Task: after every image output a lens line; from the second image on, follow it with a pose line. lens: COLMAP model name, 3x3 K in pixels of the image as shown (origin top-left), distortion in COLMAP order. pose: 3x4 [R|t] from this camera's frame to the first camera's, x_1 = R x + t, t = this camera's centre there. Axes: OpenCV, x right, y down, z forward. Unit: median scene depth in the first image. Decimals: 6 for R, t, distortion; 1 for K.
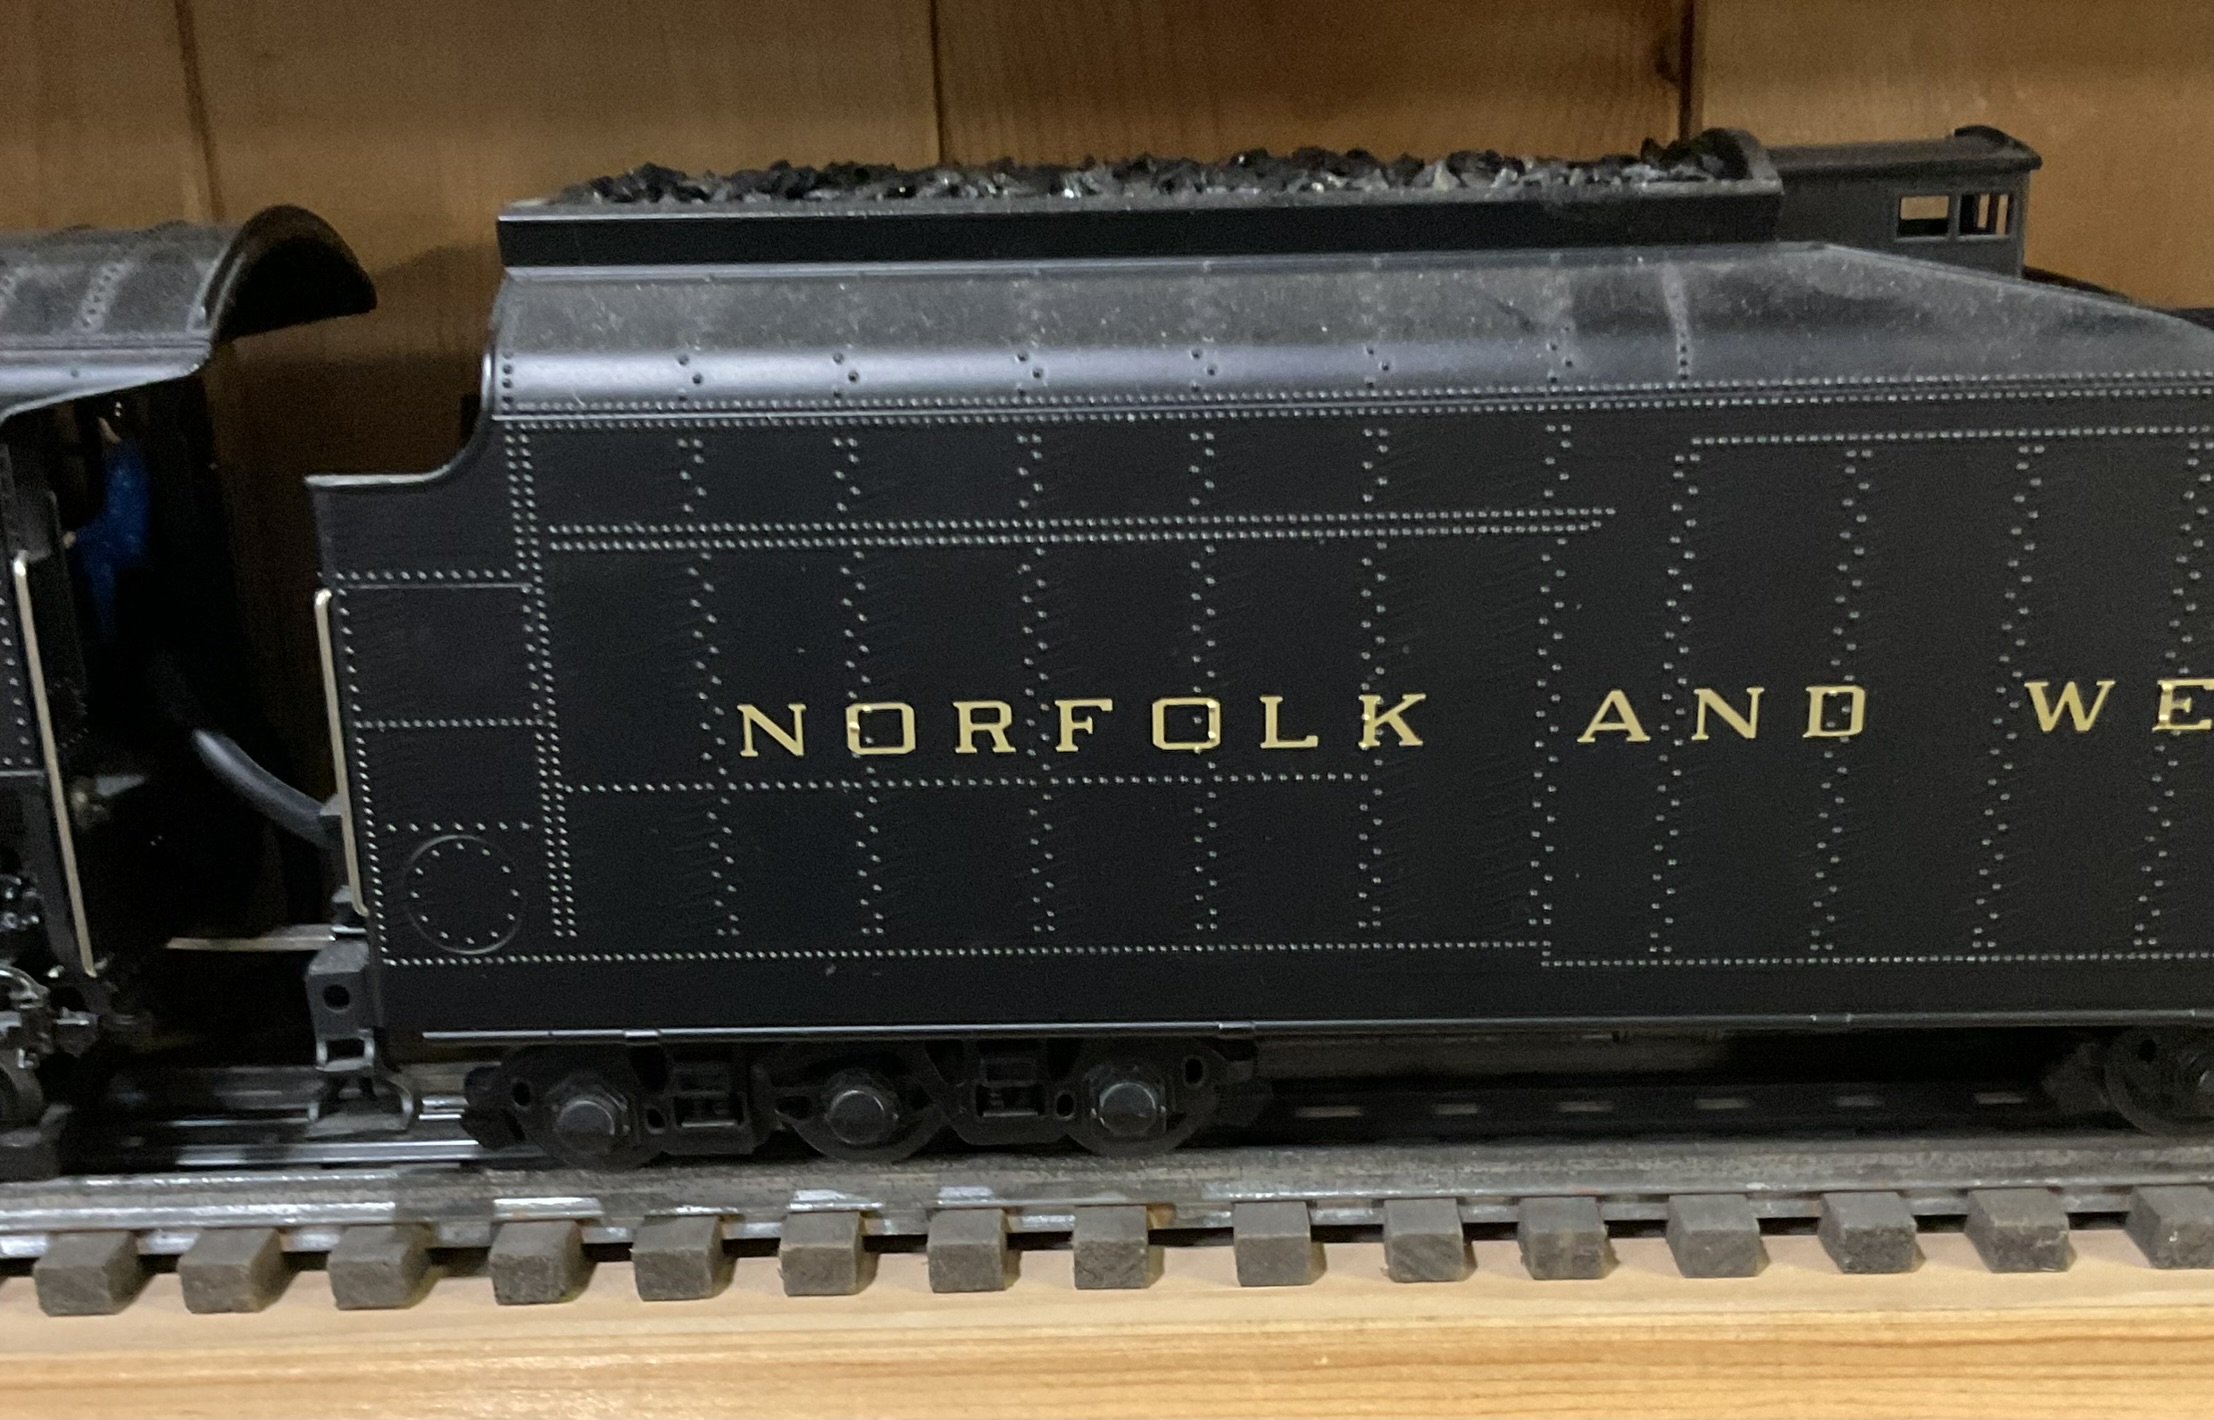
lens RADIAL K [[2089.0, 0, 1106.3], [0, 2089.0, 651.0], [0, 0, 1]] dist [0.001367, 0.029435]
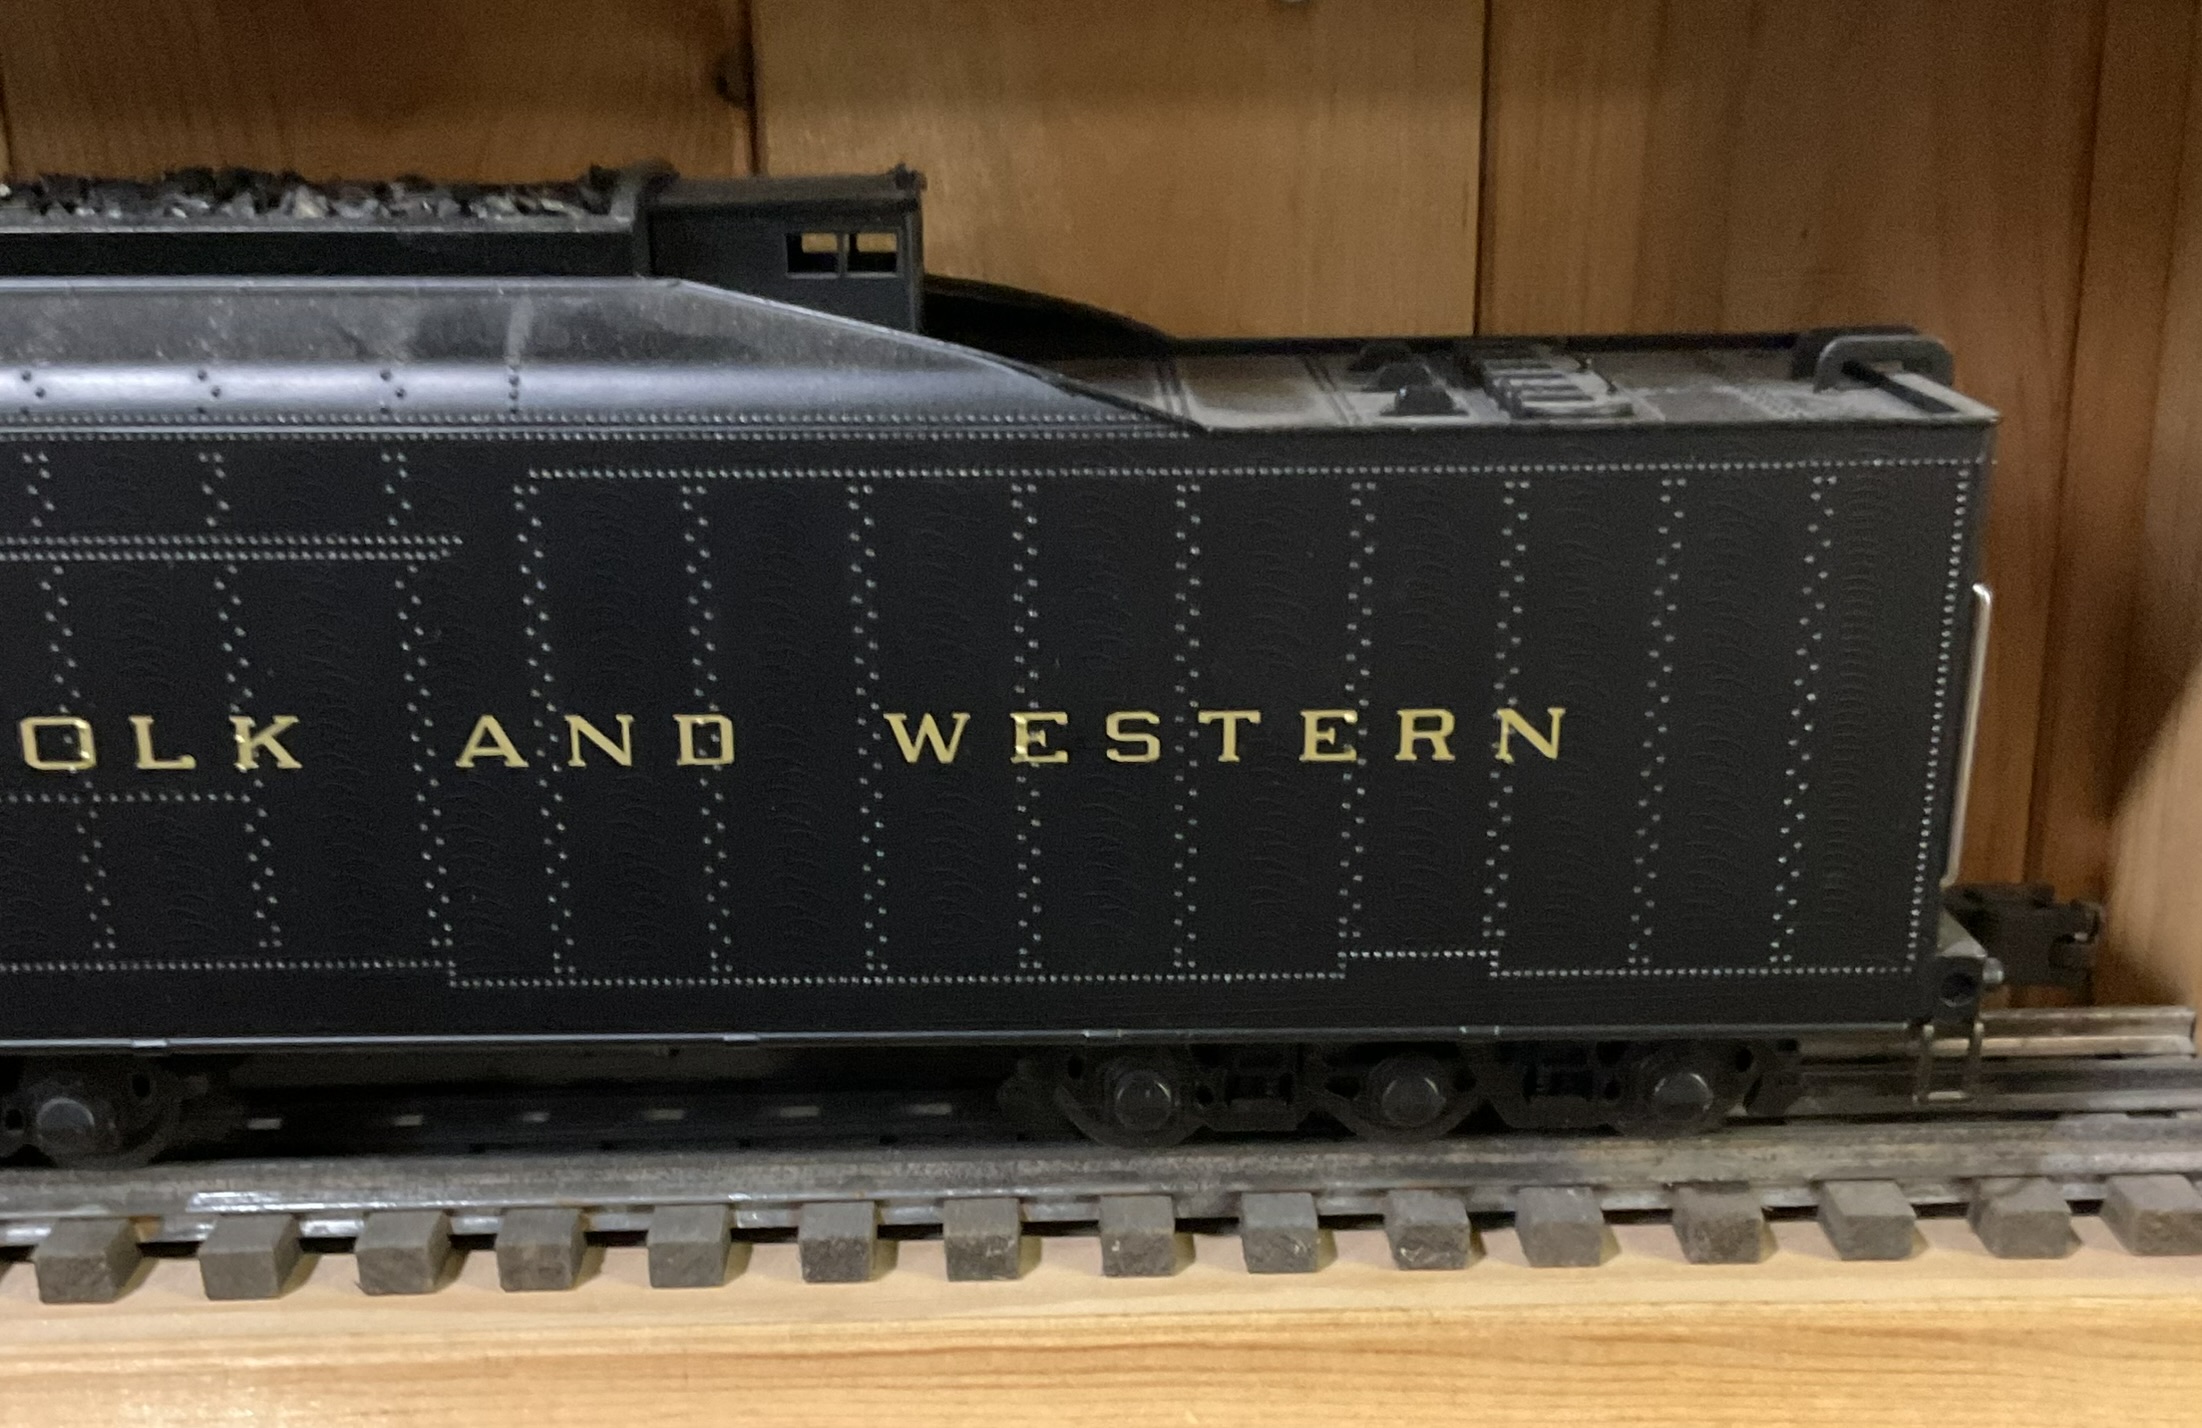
lens RADIAL K [[1995.2, 0, 1101.0], [0, 1995.2, 714.0], [0, 0, 1]] dist [0.185835, -0.160927]
pose [[0.999892, 0.014665, -0.001122, 0.523832], [-0.014633, 0.999586, 0.024785, -0.010866], [0.001485, -0.024766, 0.999692, 0.006007]]
